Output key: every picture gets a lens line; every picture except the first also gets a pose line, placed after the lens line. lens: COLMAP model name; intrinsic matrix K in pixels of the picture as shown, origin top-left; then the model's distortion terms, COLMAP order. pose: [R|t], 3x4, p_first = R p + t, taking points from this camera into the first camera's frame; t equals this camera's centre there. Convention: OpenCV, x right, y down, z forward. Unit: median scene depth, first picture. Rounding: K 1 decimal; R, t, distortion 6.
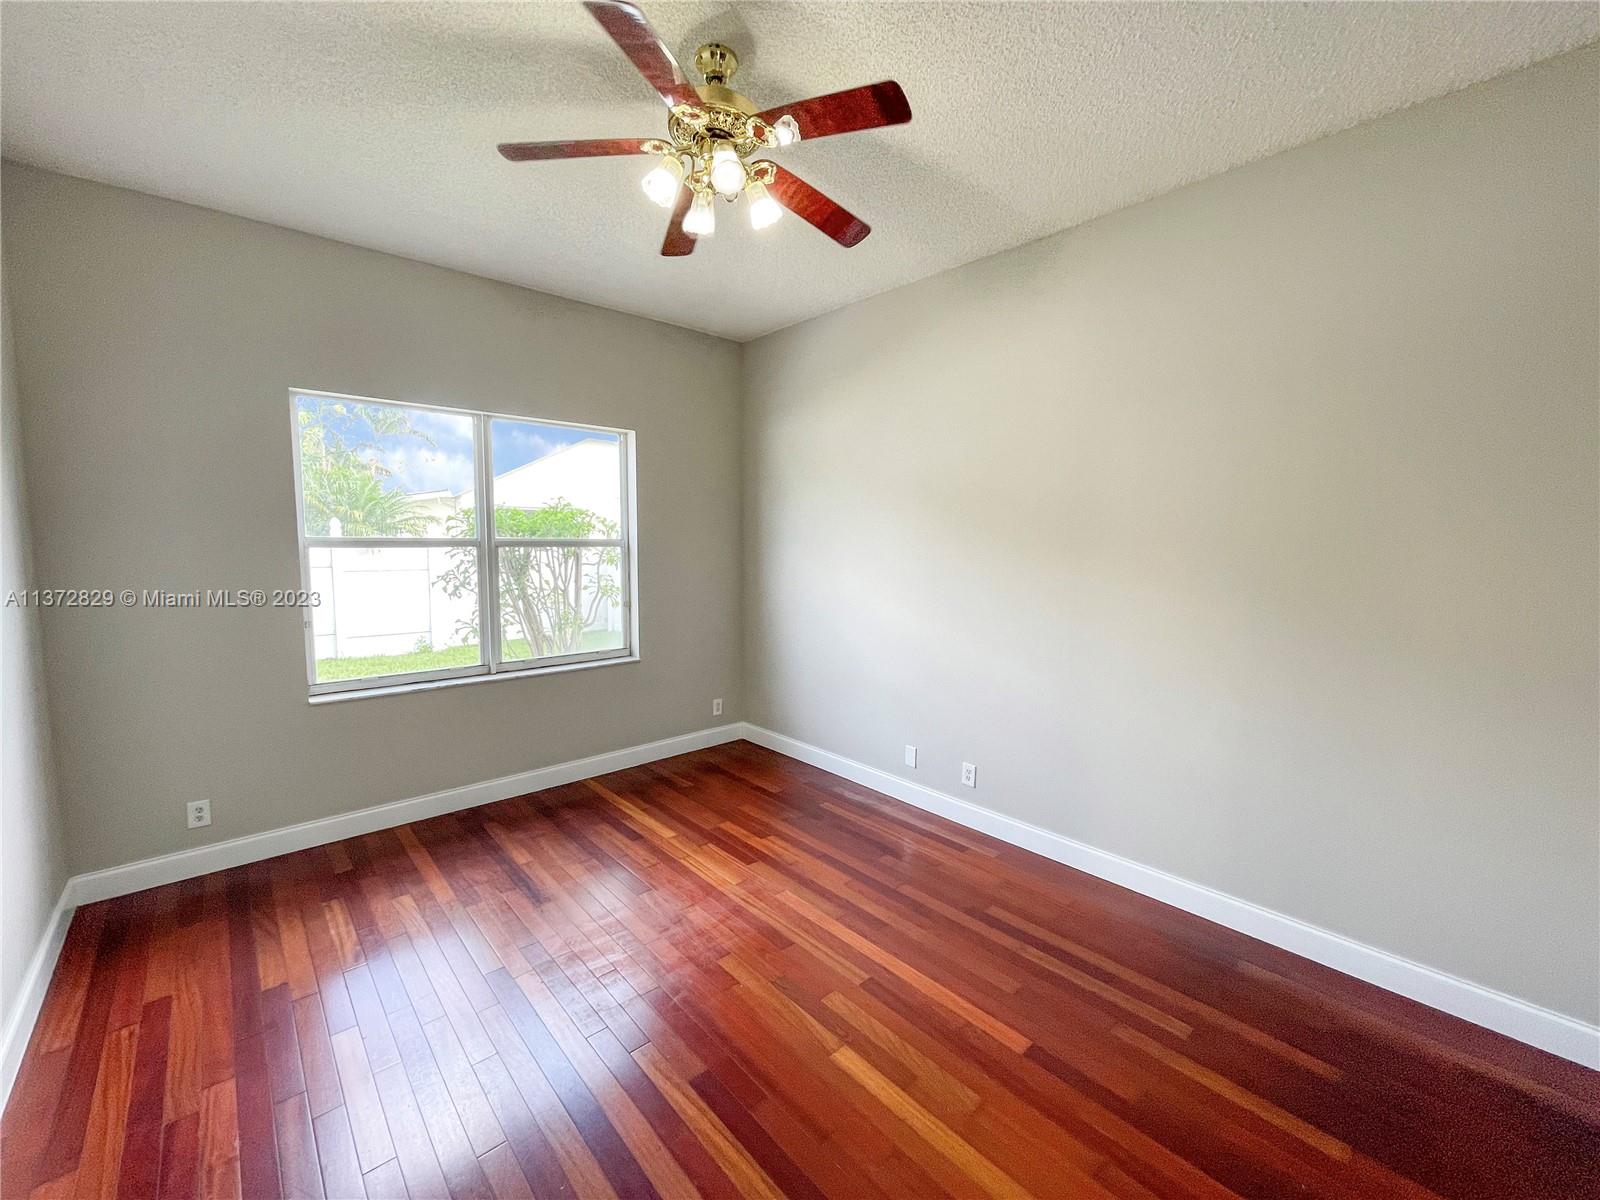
lens RADIAL K [[643.4, 0, 801.1], [0, 643.4, 596.8], [0, 0, 1]] dist [-0.010200, 0.006506]
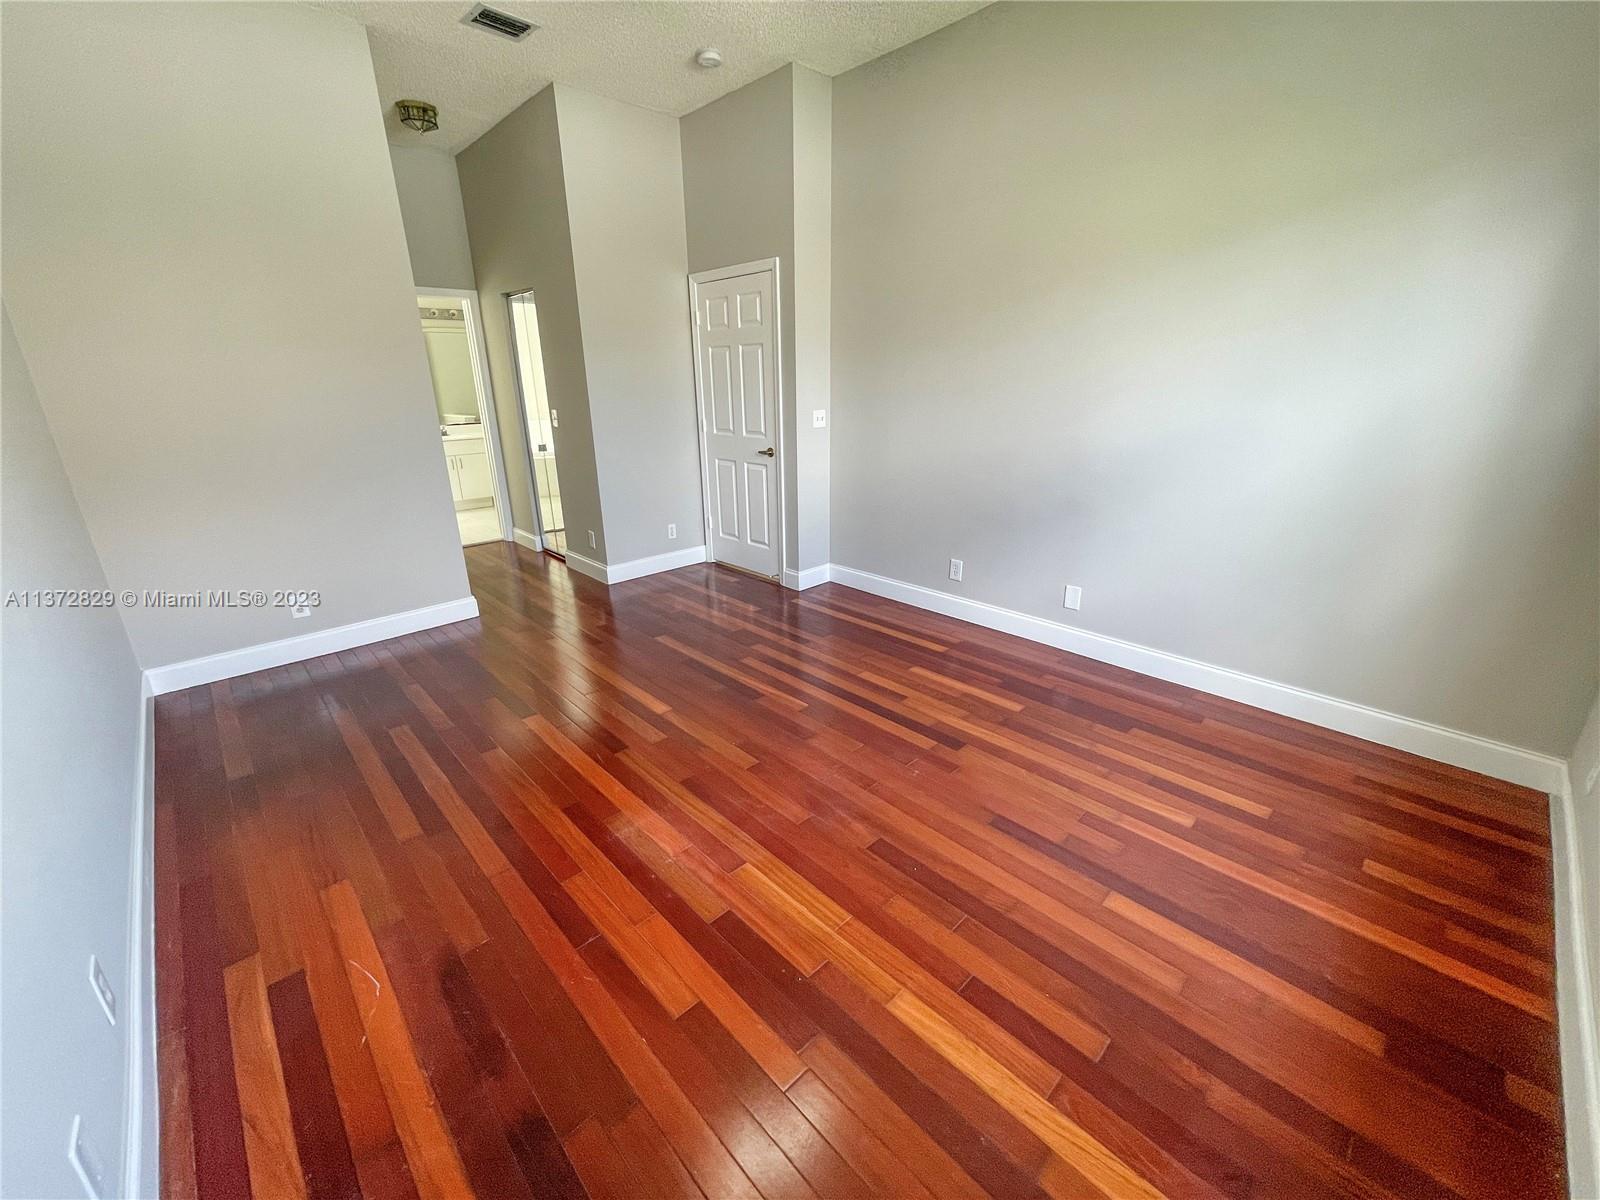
lens RADIAL K [[643.4, 0, 801.1], [0, 643.4, 596.8], [0, 0, 1]] dist [-0.010200, 0.006506]
pose [[-0.999776, 0.010430, -0.018394, -0.151651], [0.001949, 0.911644, 0.410976, -0.077086], [0.021055, 0.410848, -0.911461, 1.520184]]
